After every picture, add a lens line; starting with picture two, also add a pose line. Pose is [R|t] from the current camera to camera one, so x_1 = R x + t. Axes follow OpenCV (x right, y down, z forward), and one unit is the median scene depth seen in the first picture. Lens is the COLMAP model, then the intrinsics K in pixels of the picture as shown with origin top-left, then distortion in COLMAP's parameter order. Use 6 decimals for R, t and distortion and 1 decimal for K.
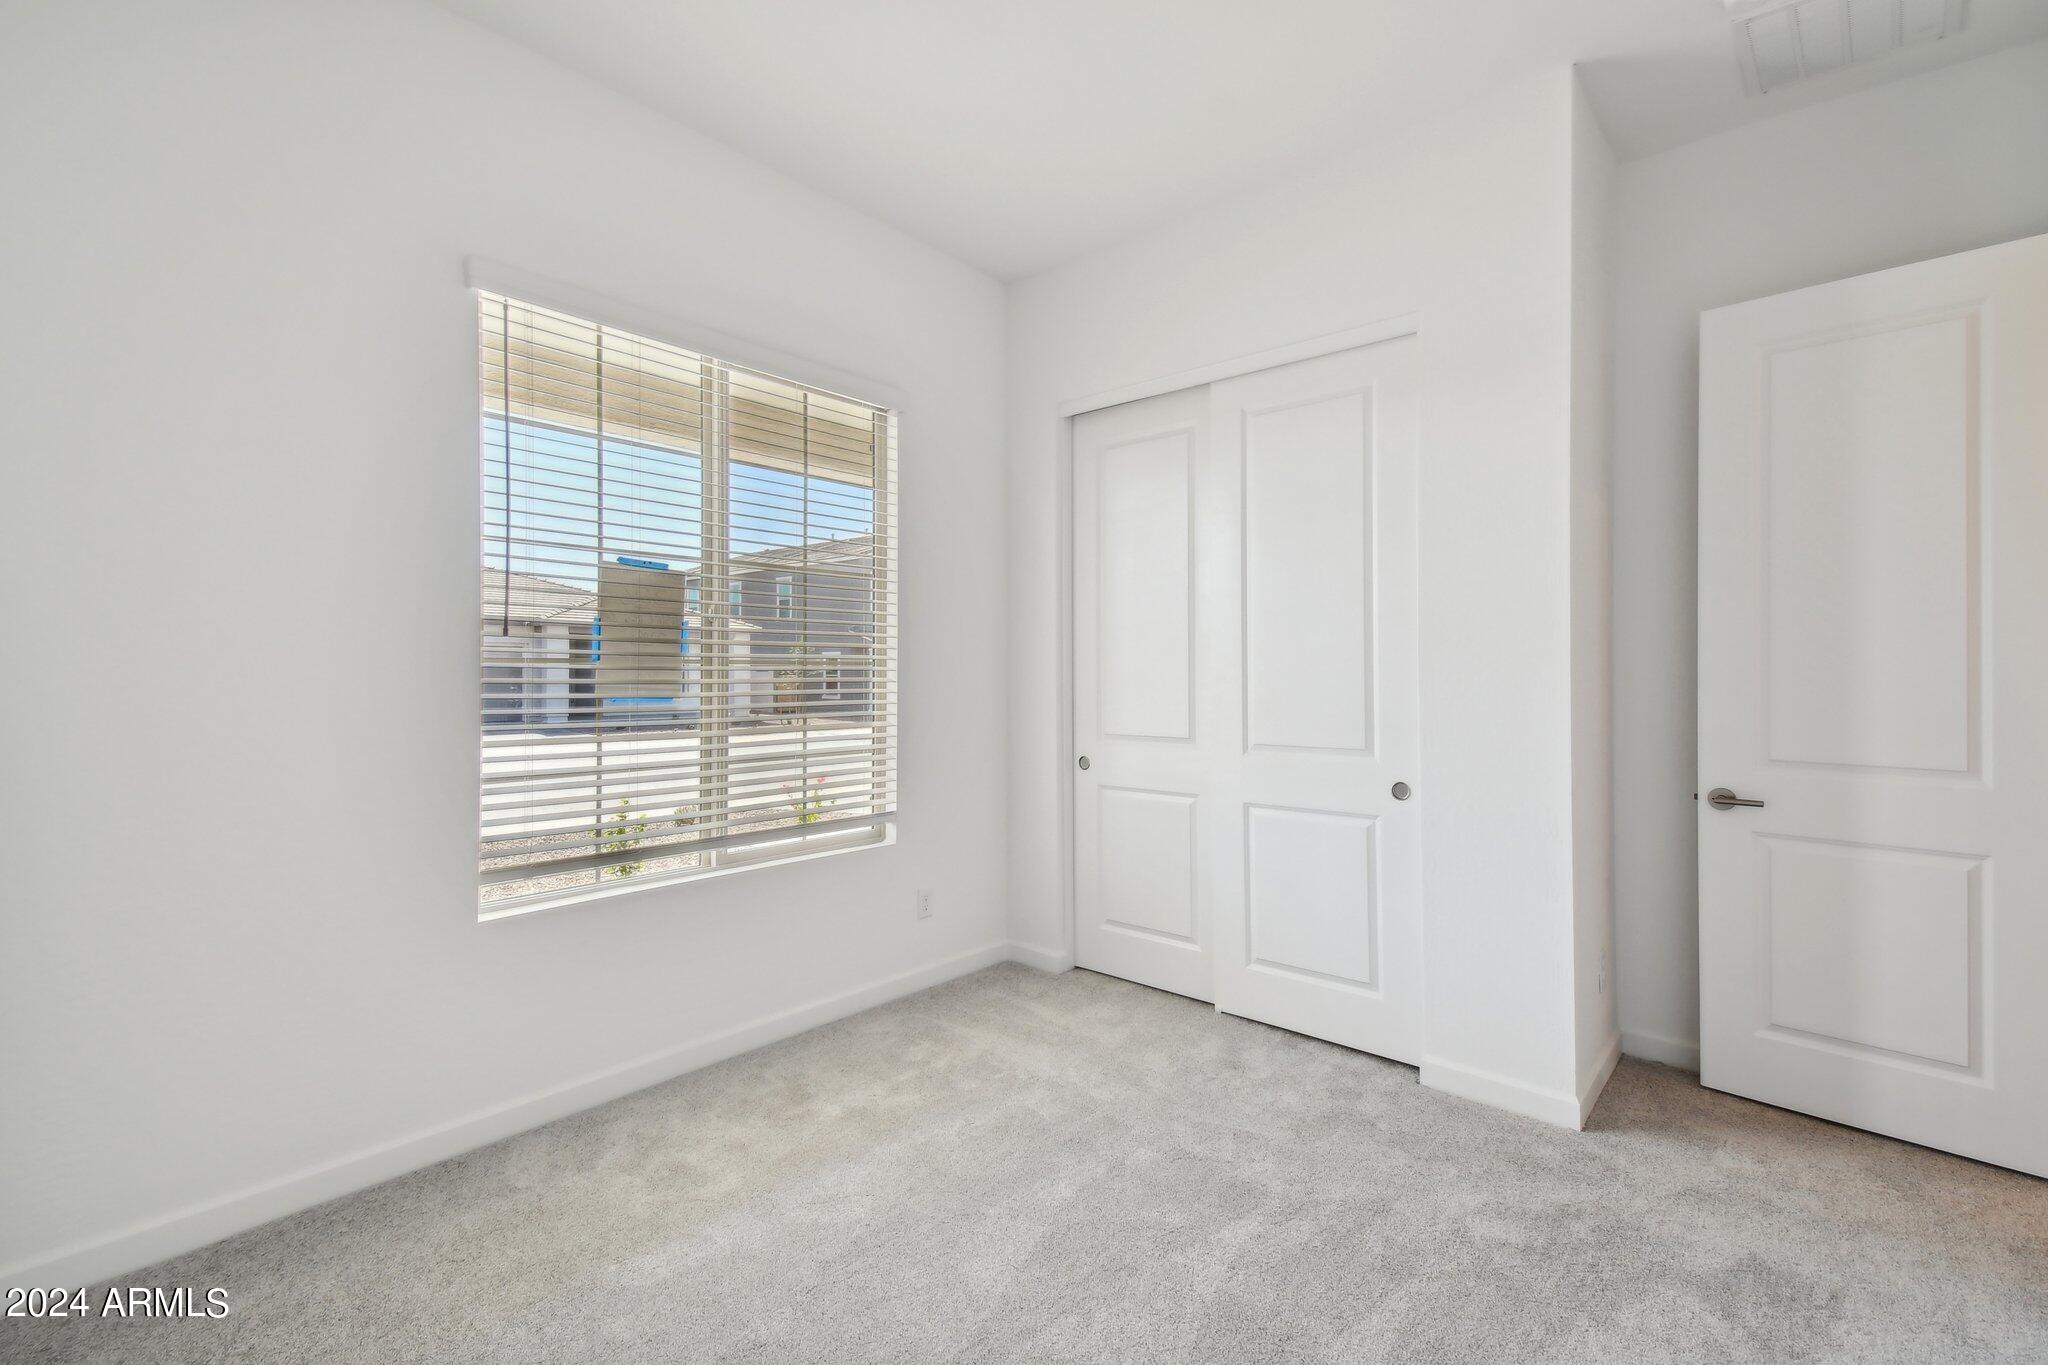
lens RADIAL K [[911.4, 0, 1003.2], [0, 911.4, 672.8], [0, 0, 1]] dist [0.021897, -0.014342]
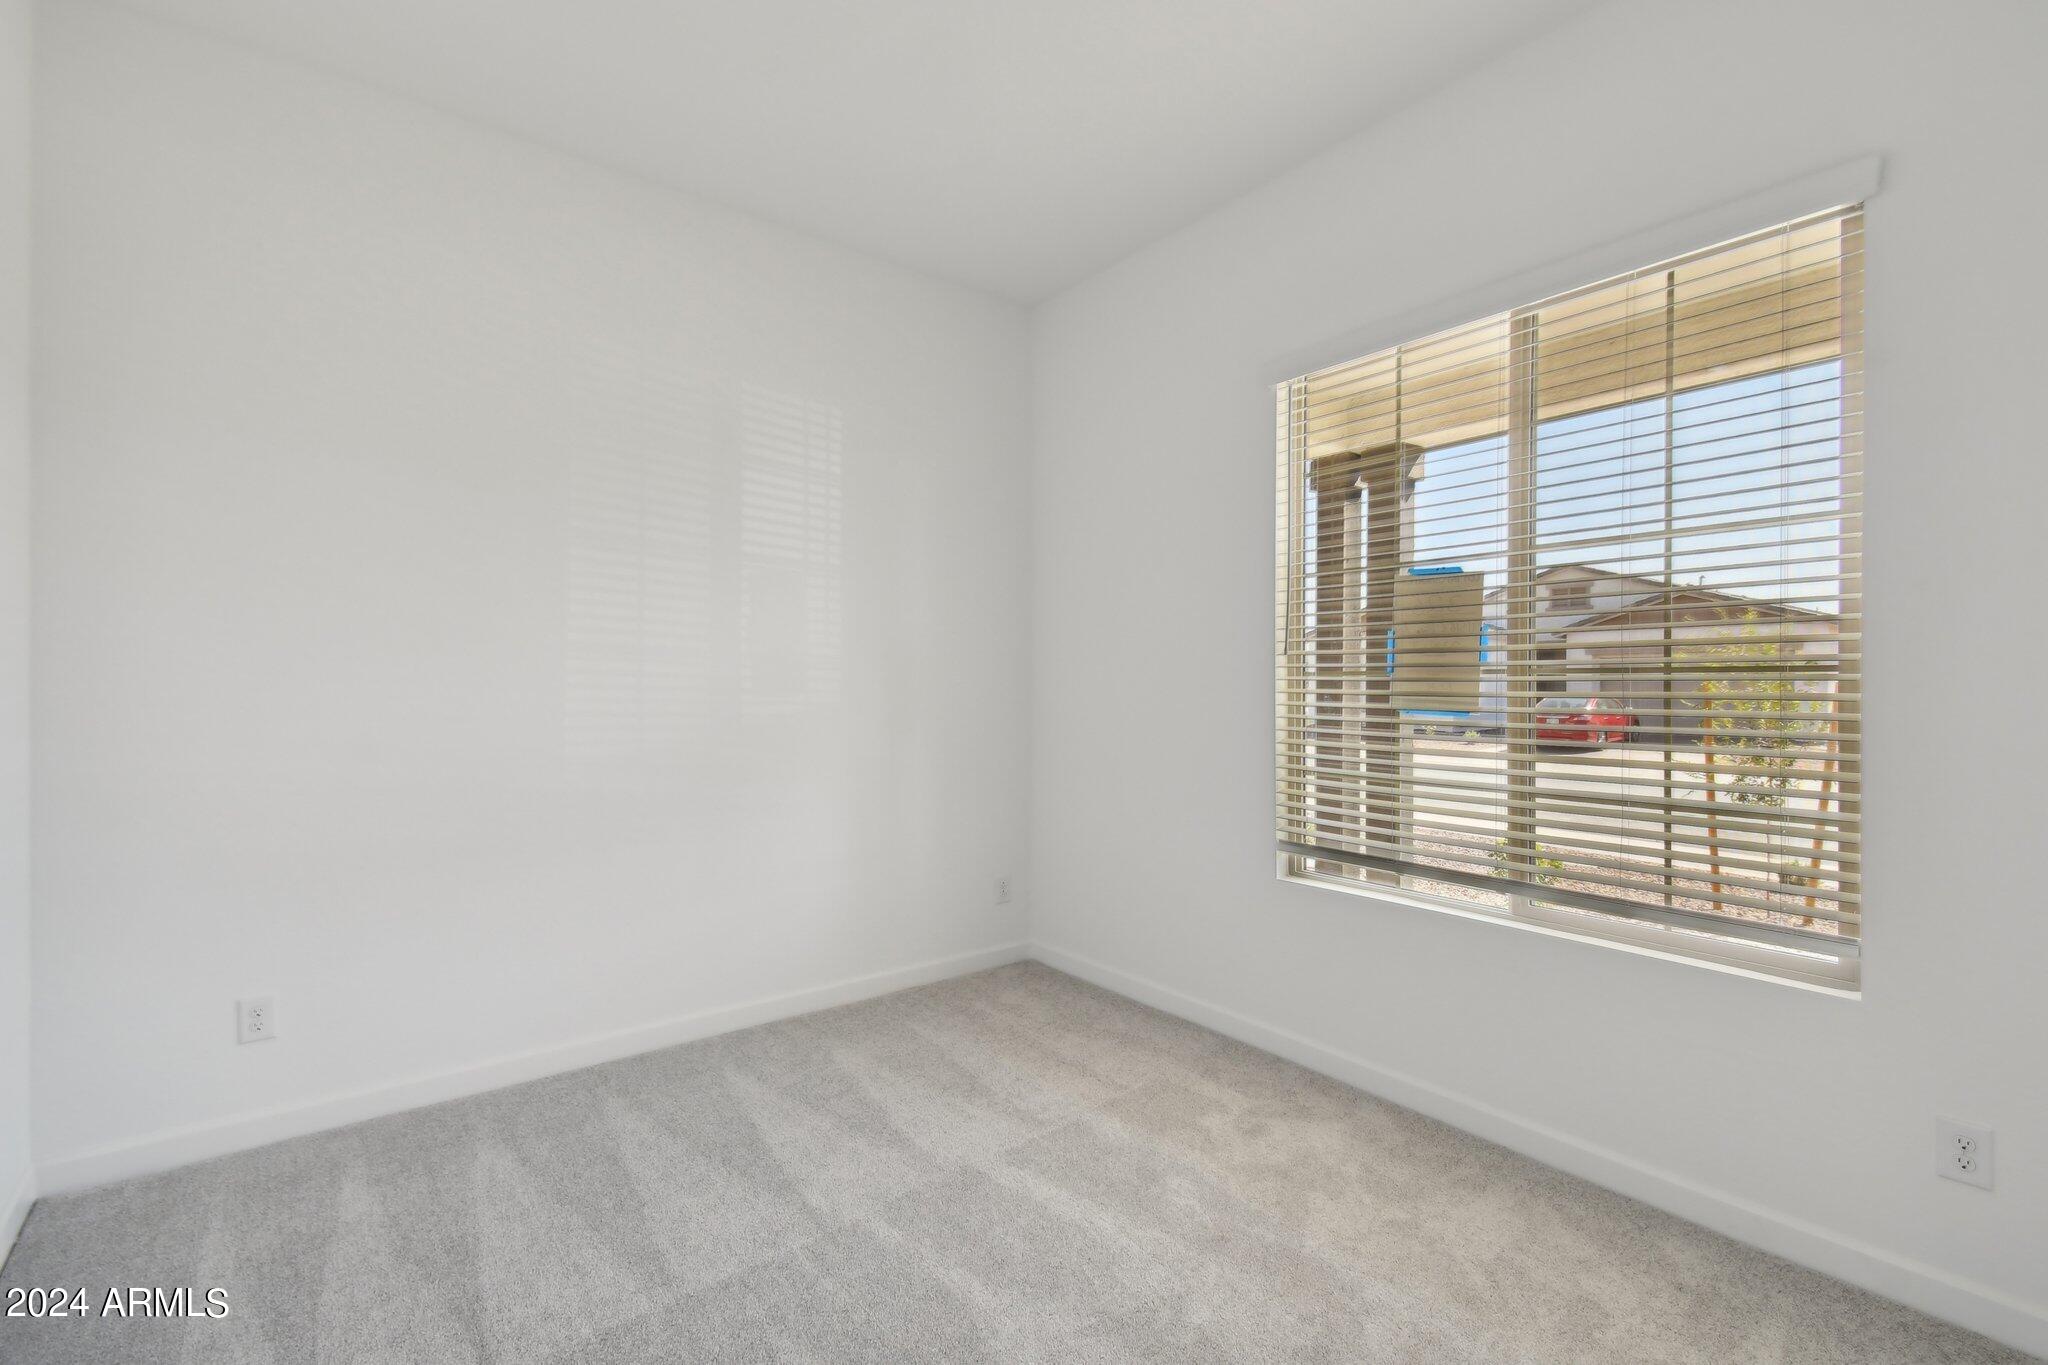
lens RADIAL K [[911.4, 0, 1012.0], [0, 911.4, 681.9], [0, 0, 1]] dist [0.021897, -0.014342]
pose [[-0.206196, -0.006780, -0.978487, 0.602403], [-0.005680, 0.999967, -0.005732, 0.005186], [0.978494, 0.004376, -0.206227, 0.721515]]
